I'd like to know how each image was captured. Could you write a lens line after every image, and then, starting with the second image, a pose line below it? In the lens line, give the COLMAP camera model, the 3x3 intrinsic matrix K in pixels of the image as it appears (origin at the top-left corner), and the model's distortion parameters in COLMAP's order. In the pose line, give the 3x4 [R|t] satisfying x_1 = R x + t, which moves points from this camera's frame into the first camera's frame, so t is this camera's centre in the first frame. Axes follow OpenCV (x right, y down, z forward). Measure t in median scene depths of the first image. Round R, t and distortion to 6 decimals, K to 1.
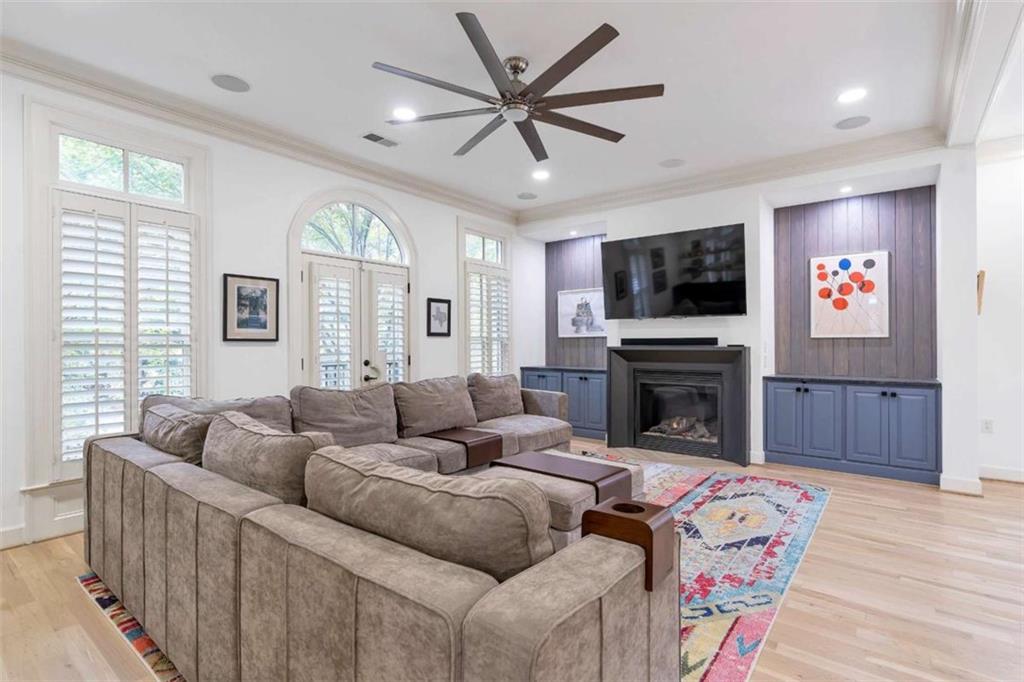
lens RADIAL K [[496.3, 0, 512.0], [0, 496.3, 341.0], [0, 0, 1]] dist [-0.003336, 0.000381]
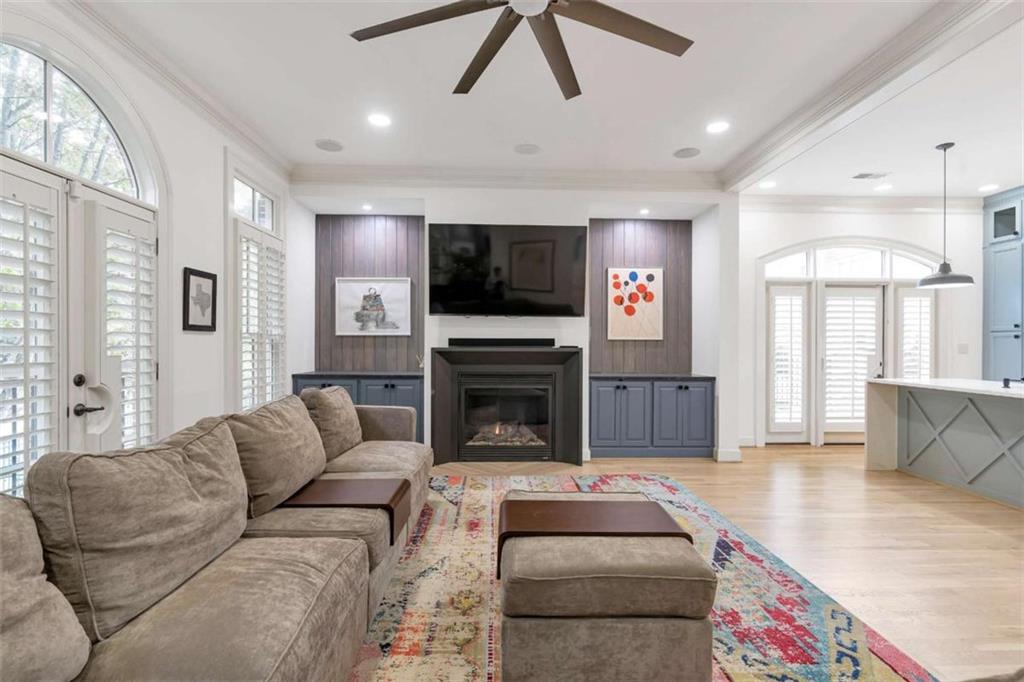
lens RADIAL K [[479.4, 0, 512.0], [0, 479.4, 341.0], [0, 0, 1]] dist [-0.002470, 0.000879]
pose [[0.764657, 0.007764, 0.644390, -0.281418], [-0.009629, 0.999953, -0.000622, -0.000562], [-0.644365, -0.005729, 0.764696, 0.347711]]
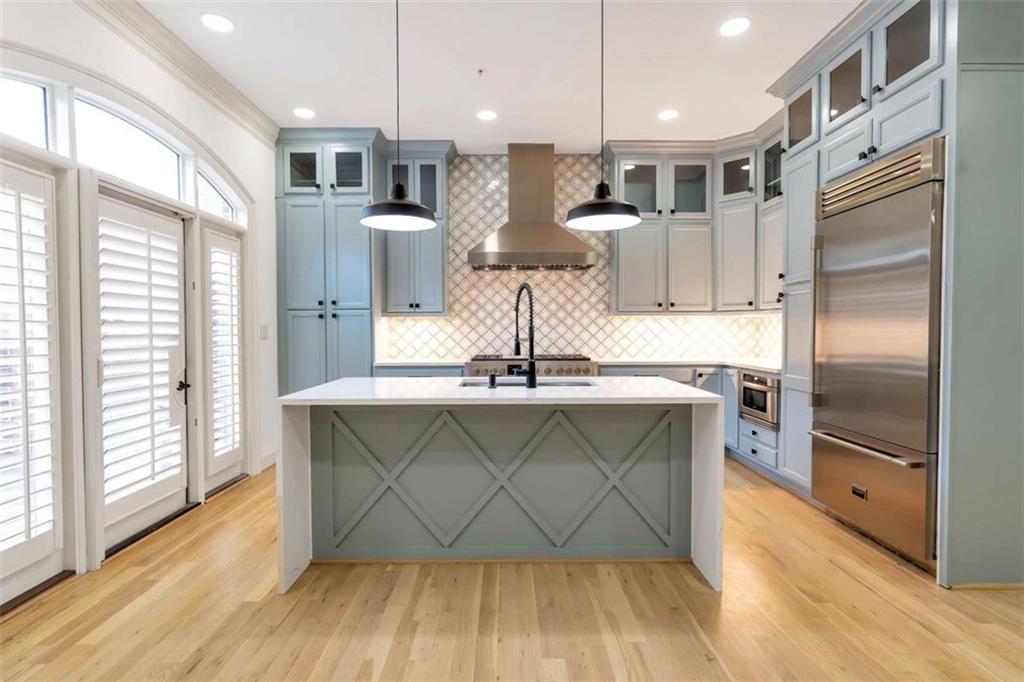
lens RADIAL K [[489.8, 0, 512.0], [0, 489.8, 341.0], [0, 0, 1]] dist [-0.001298, 0.000535]
pose [[-0.629077, -0.015366, 0.777191, 0.414226], [0.001331, 0.999782, 0.020844, 0.004939], [-0.777342, 0.014148, -0.628919, 0.751791]]
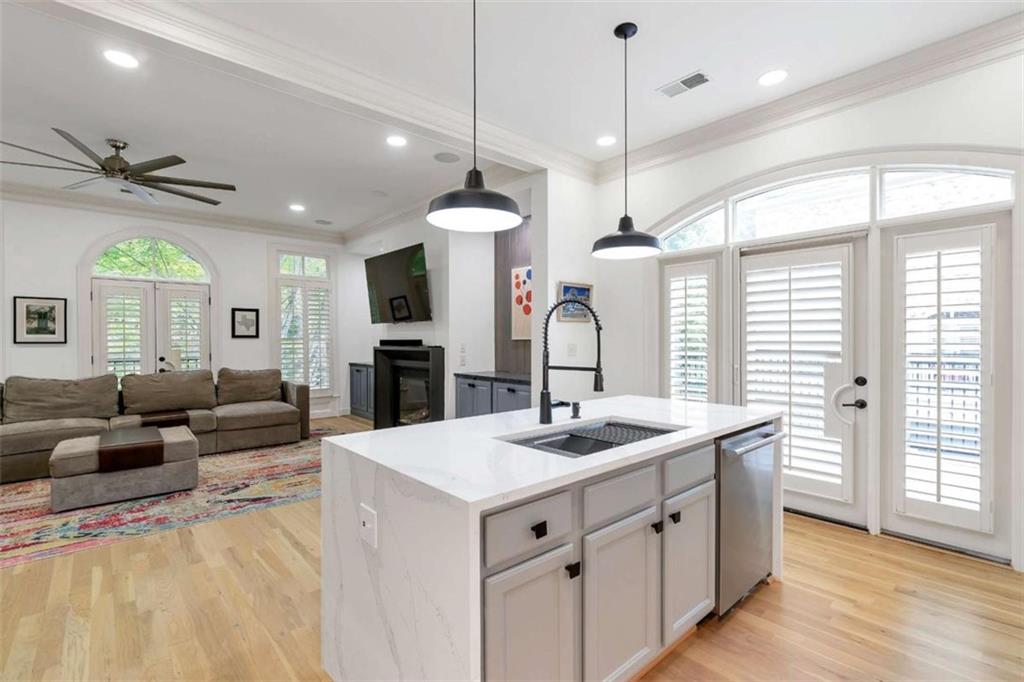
lens RADIAL K [[464.2, 0, 510.6], [0, 464.2, 340.9], [0, 0, 1]] dist [-0.003084, 0.000731]
pose [[0.984176, -0.000195, -0.177194, 0.869297], [0.001723, 0.999963, 0.008471, -0.013598], [0.177186, -0.008643, 0.984139, -0.047989]]
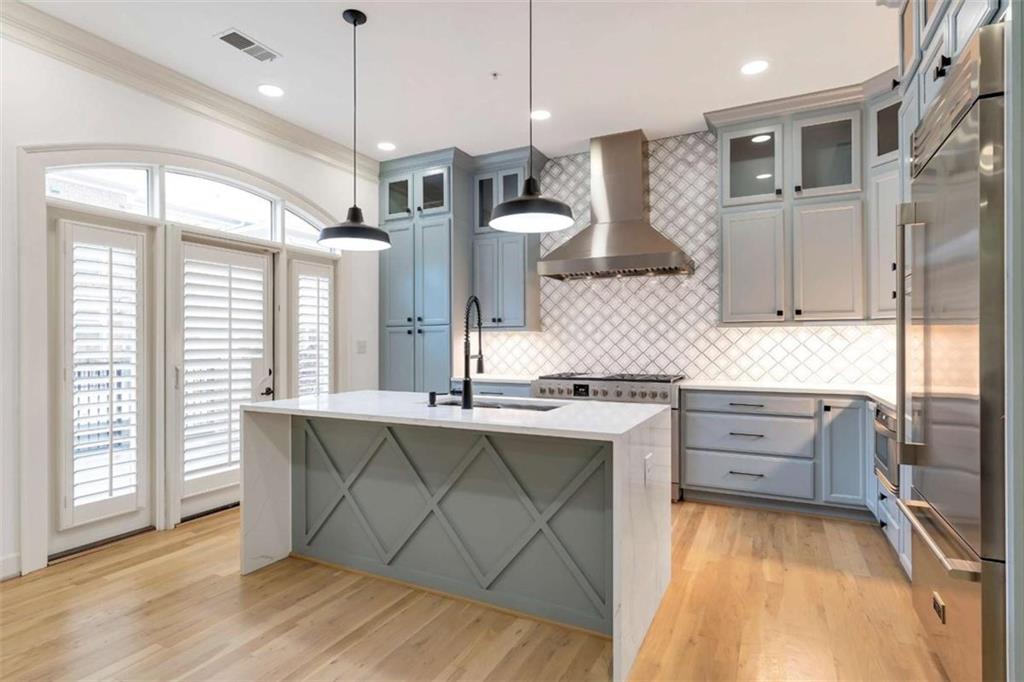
lens RADIAL K [[528.8, 0, 512.0], [0, 528.8, 341.0], [0, 0, 1]] dist [-0.000757, 0.000298]
pose [[-0.198822, 0.007464, 0.980007, 0.280322], [-0.001056, 0.999969, -0.007831, 0.002860], [-0.980035, -0.002592, -0.198808, 0.455006]]
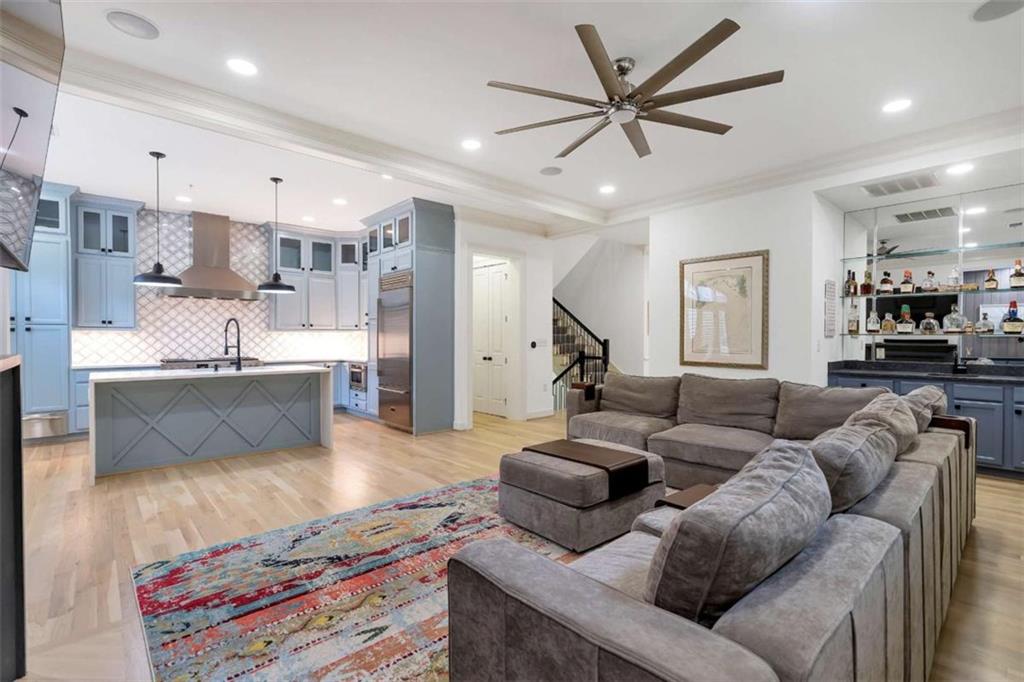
lens RADIAL K [[468.5, 0, 513.4], [0, 468.5, 342.2], [0, 0, 1]] dist [-0.012915, 0.006425]
pose [[-0.985786, -0.001157, 0.168000, 0.043865], [-0.000155, 0.999982, 0.005981, -0.000961], [-0.168004, 0.005870, -0.985769, 1.317153]]
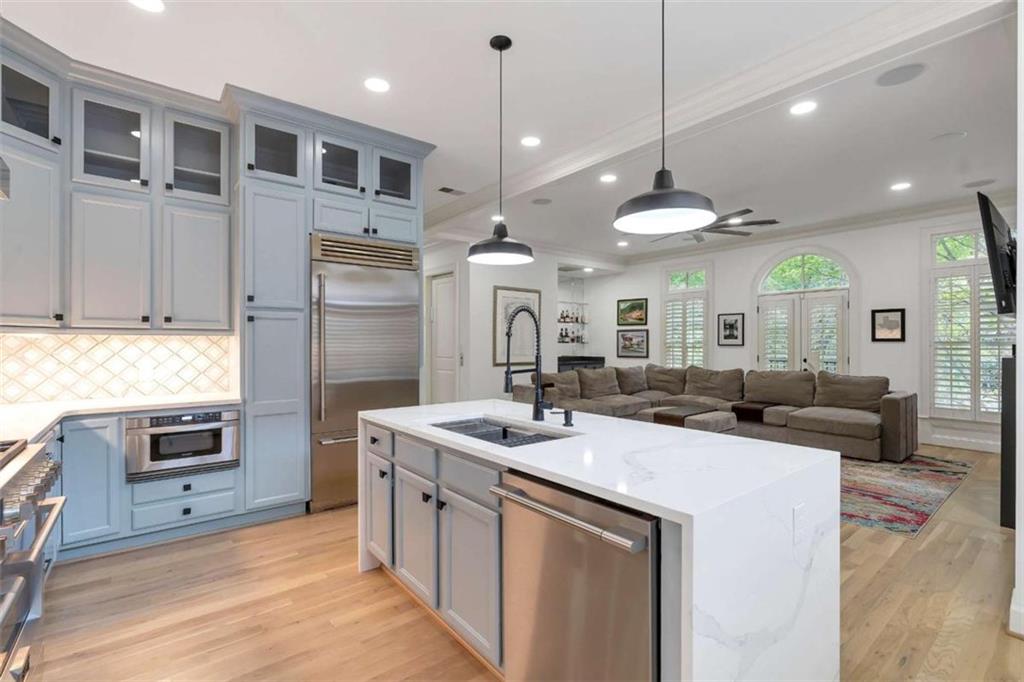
lens RADIAL K [[465.2, 0, 512.8], [0, 465.2, 343.8], [0, 0, 1]] dist [-0.003996, 0.000758]
pose [[-0.224620, 0.003344, -0.974441, 1.309512], [0.004333, 0.999988, 0.002433, -0.013240], [0.974437, -0.003676, -0.224632, 0.475918]]
